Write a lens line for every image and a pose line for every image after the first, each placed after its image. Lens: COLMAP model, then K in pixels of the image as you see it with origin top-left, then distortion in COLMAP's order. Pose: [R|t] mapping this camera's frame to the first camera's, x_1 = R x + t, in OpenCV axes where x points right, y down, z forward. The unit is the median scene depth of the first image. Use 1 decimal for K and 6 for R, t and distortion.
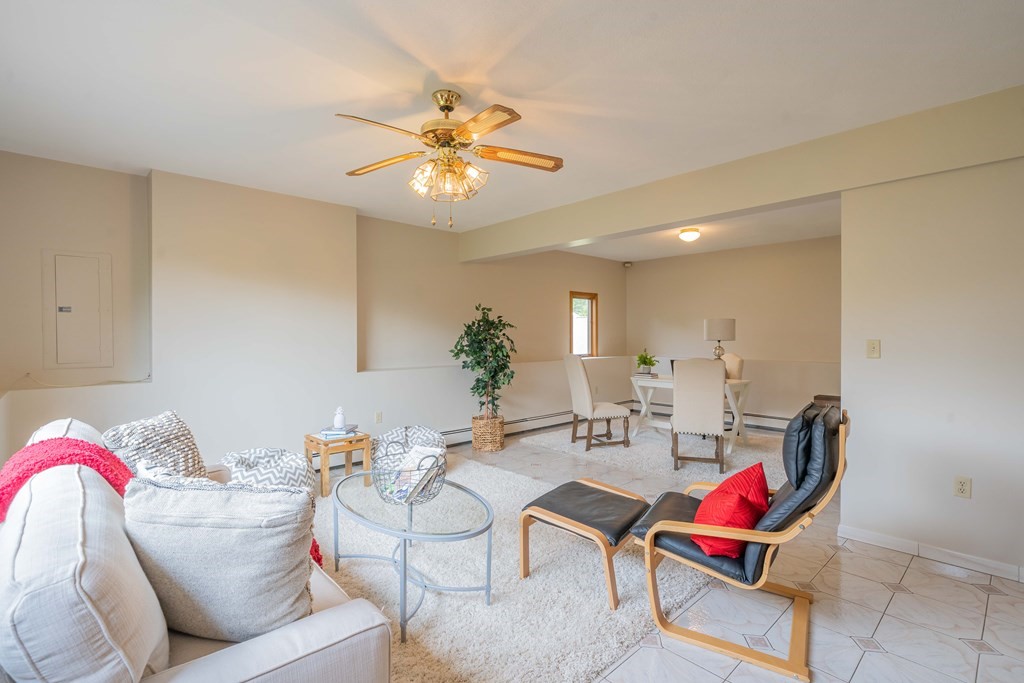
lens RADIAL K [[478.2, 0, 511.3], [0, 478.2, 339.2], [0, 0, 1]] dist [0.001316, 0.000031]
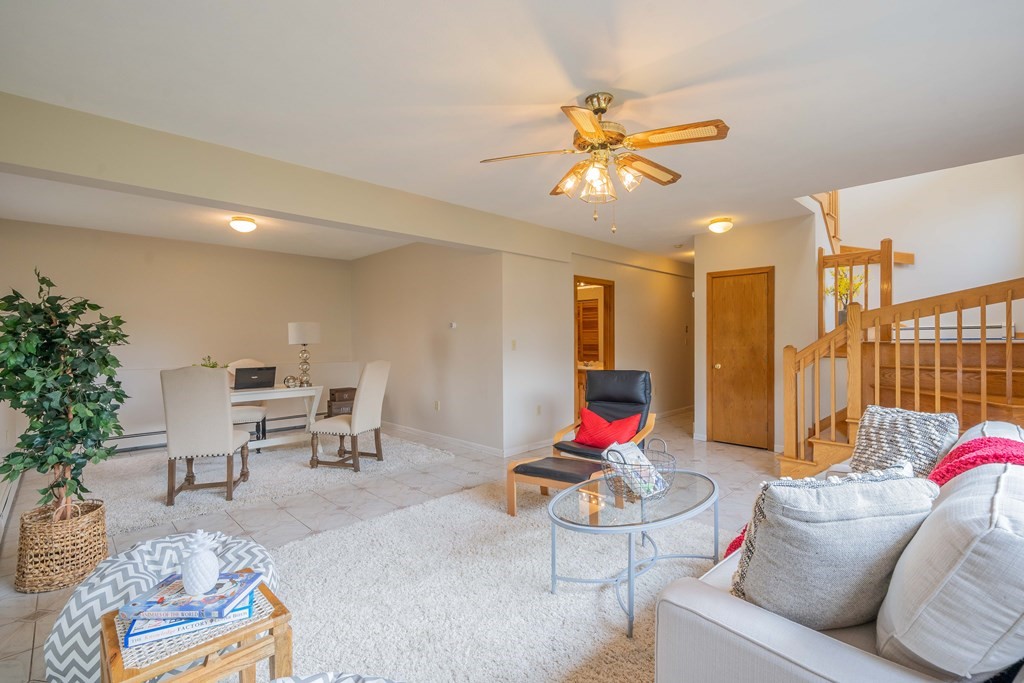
lens RADIAL K [[463.2, 0, 512.0], [0, 463.2, 341.5], [0, 0, 1]] dist [-0.002581, -0.000079]
pose [[-0.029809, -0.004012, 0.999548, -0.490640], [0.017190, 0.999842, 0.004526, 0.000227], [-0.999408, 0.017317, -0.029736, 0.537791]]
